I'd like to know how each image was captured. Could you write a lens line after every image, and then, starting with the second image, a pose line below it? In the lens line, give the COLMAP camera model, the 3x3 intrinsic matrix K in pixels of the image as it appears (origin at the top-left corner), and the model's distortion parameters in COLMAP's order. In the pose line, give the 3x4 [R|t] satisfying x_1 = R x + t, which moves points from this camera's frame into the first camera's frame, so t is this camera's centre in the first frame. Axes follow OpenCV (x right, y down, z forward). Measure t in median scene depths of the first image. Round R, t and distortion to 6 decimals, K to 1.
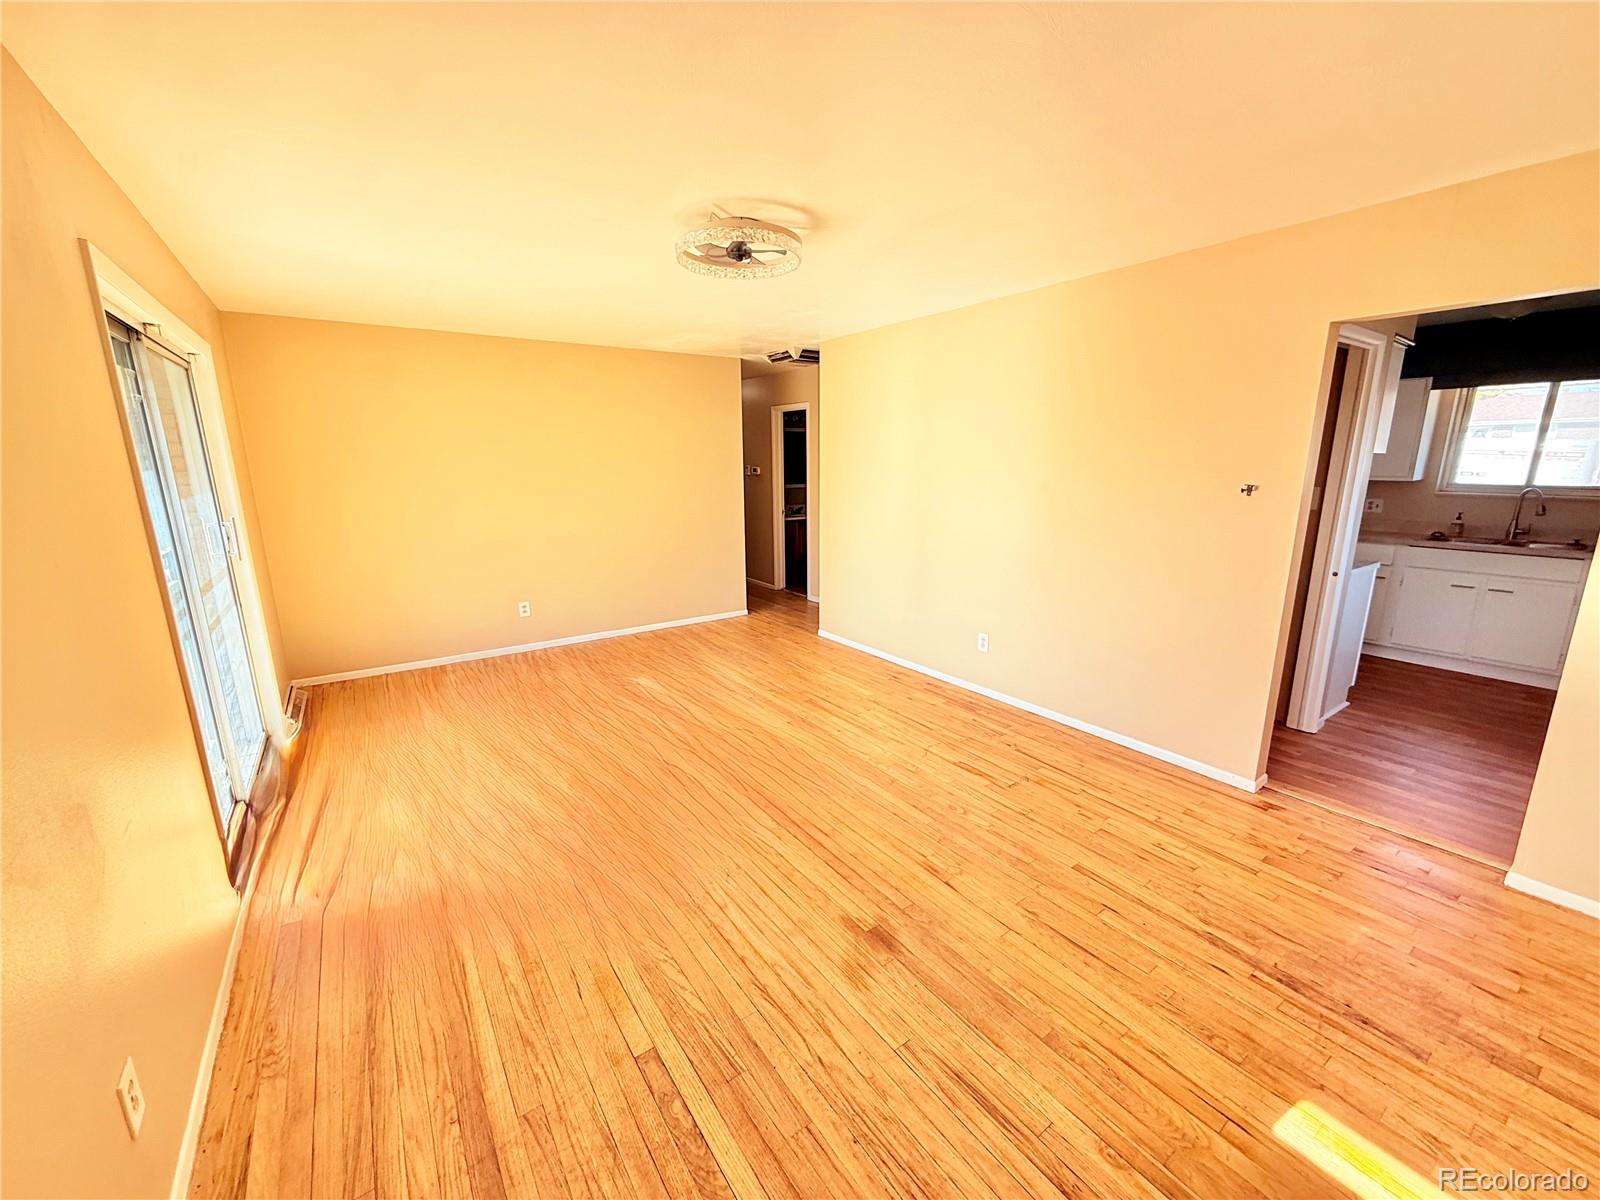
lens RADIAL K [[635.3, 0, 793.6], [0, 635.3, 594.6], [0, 0, 1]] dist [-0.001797, 0.000531]
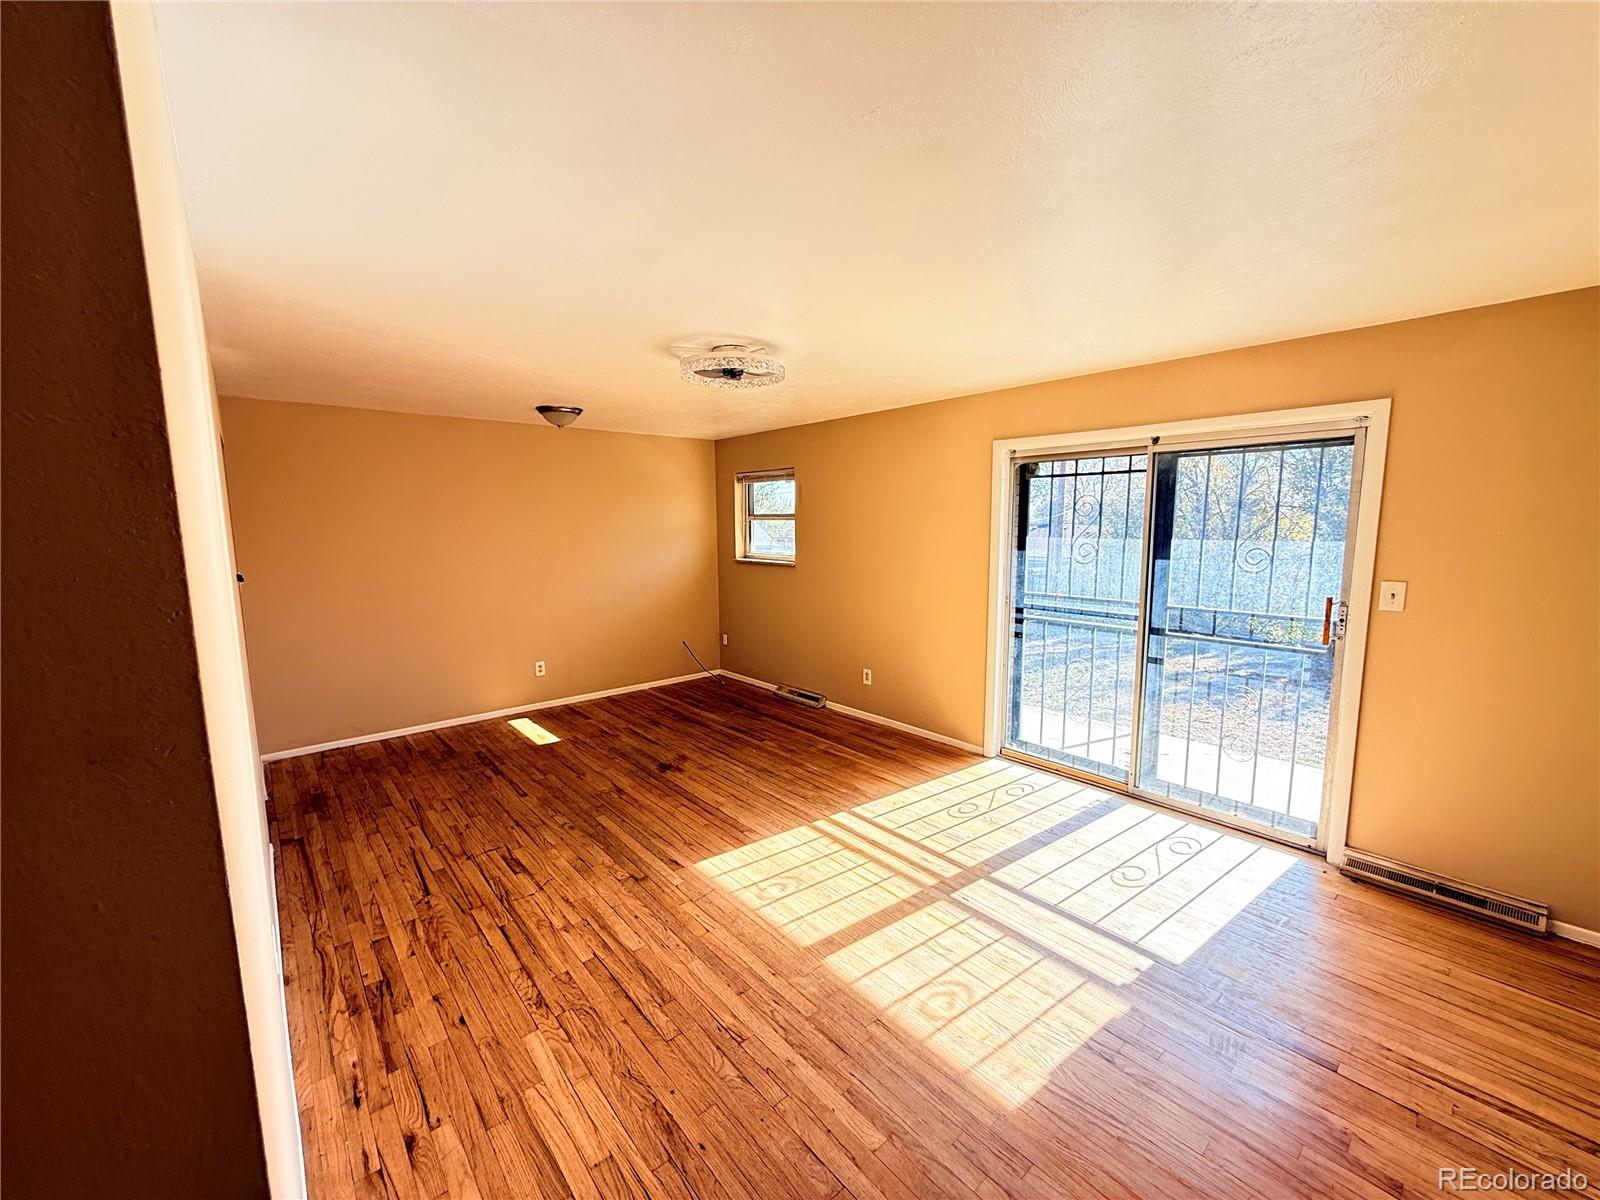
lens RADIAL K [[635.3, 0, 798.1], [0, 635.3, 605.0], [0, 0, 1]] dist [-0.001797, 0.000531]
pose [[-0.993293, 0.029256, -0.111859, -0.060916], [-0.010588, 0.940377, 0.339970, -0.555044], [0.115136, 0.338874, -0.933760, 2.389480]]
